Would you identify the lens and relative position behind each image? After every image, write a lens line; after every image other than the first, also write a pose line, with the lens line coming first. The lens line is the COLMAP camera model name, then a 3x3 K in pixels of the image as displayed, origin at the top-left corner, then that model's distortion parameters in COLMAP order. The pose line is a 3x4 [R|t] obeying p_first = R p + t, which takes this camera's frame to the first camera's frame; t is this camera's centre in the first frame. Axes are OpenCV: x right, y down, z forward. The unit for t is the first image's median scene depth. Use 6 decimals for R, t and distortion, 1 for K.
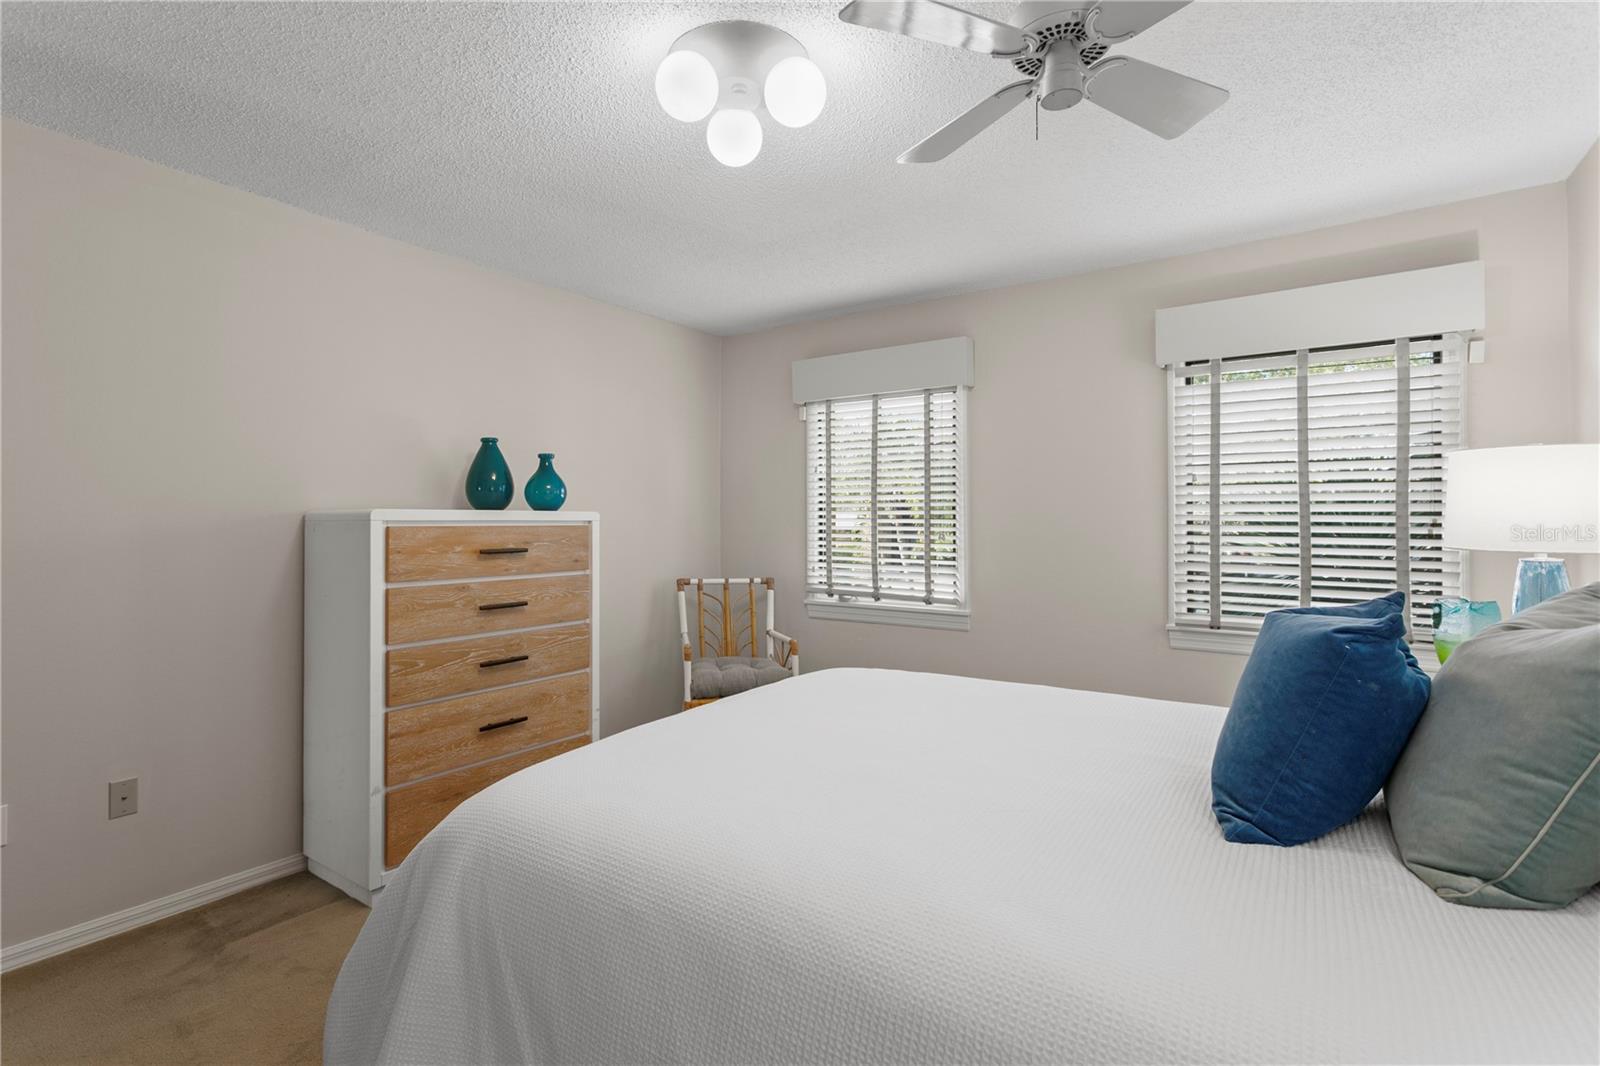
lens RADIAL K [[755.2, 0, 798.9], [0, 755.2, 528.4], [0, 0, 1]] dist [-0.000142, 0.001010]
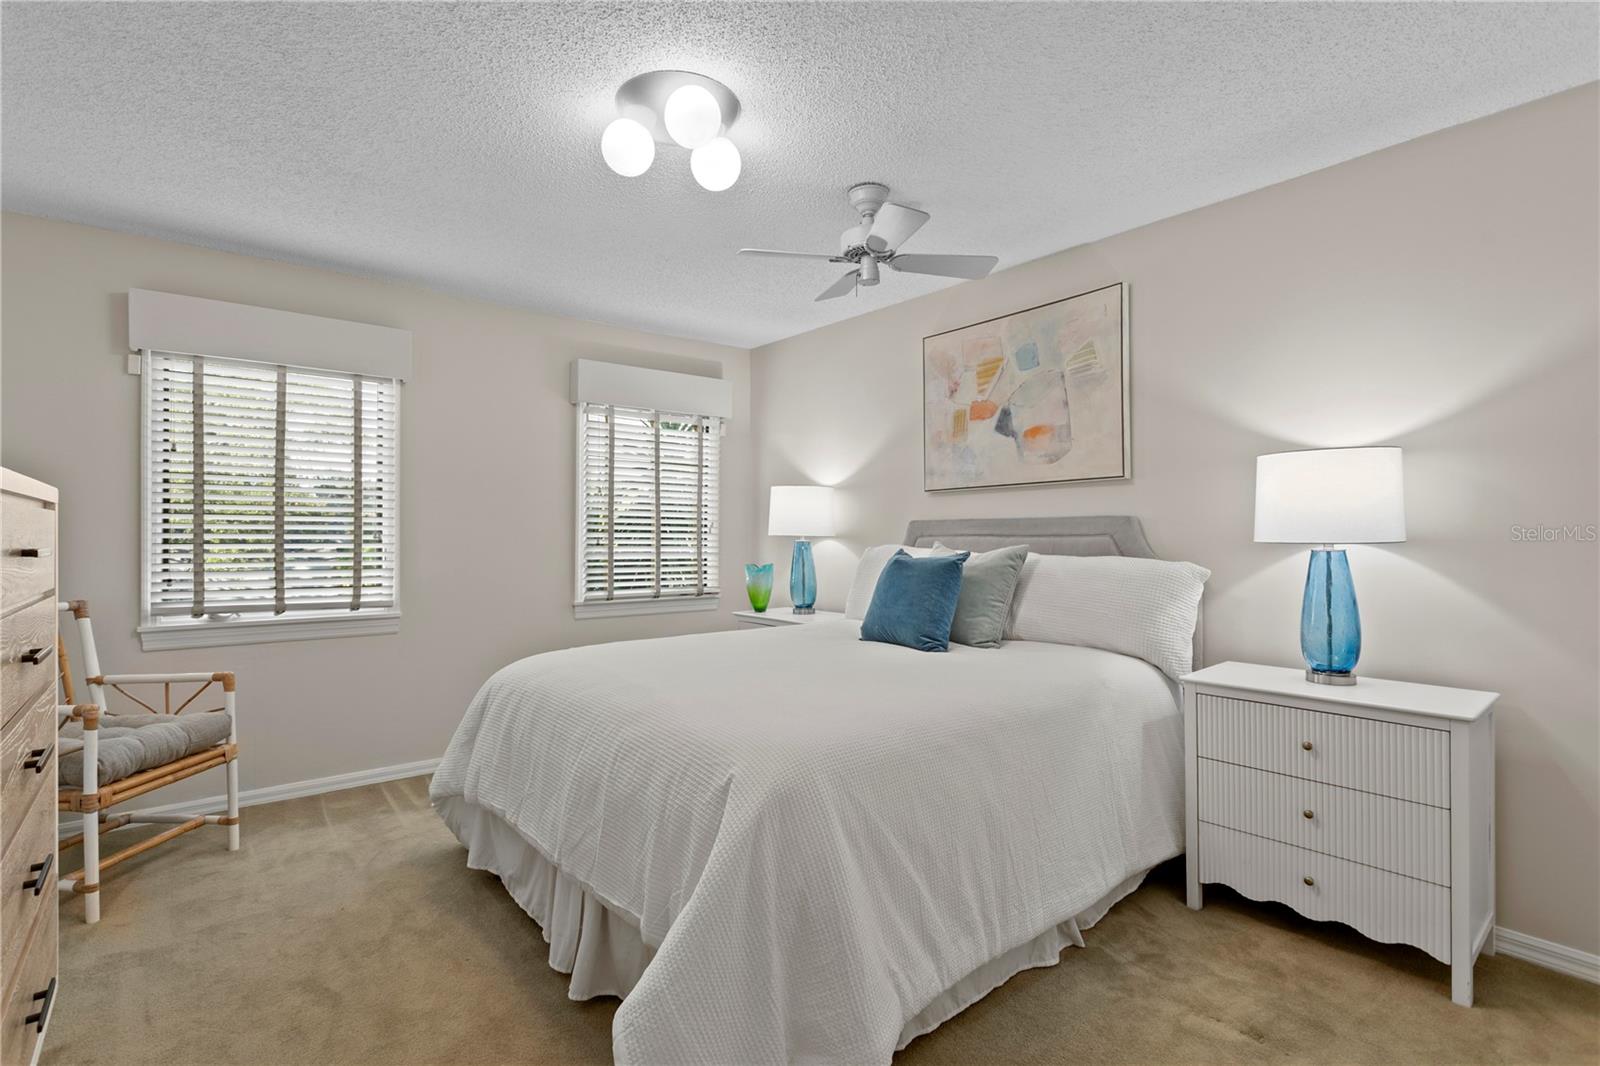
lens RADIAL K [[755.2, 0, 801.1], [0, 755.2, 532.5], [0, 0, 1]] dist [-0.000142, 0.001010]
pose [[0.280546, 0.001707, 0.959839, -0.552028], [0.006324, 0.999973, -0.003627, 0.013607], [-0.959820, 0.007088, 0.280528, 0.226872]]
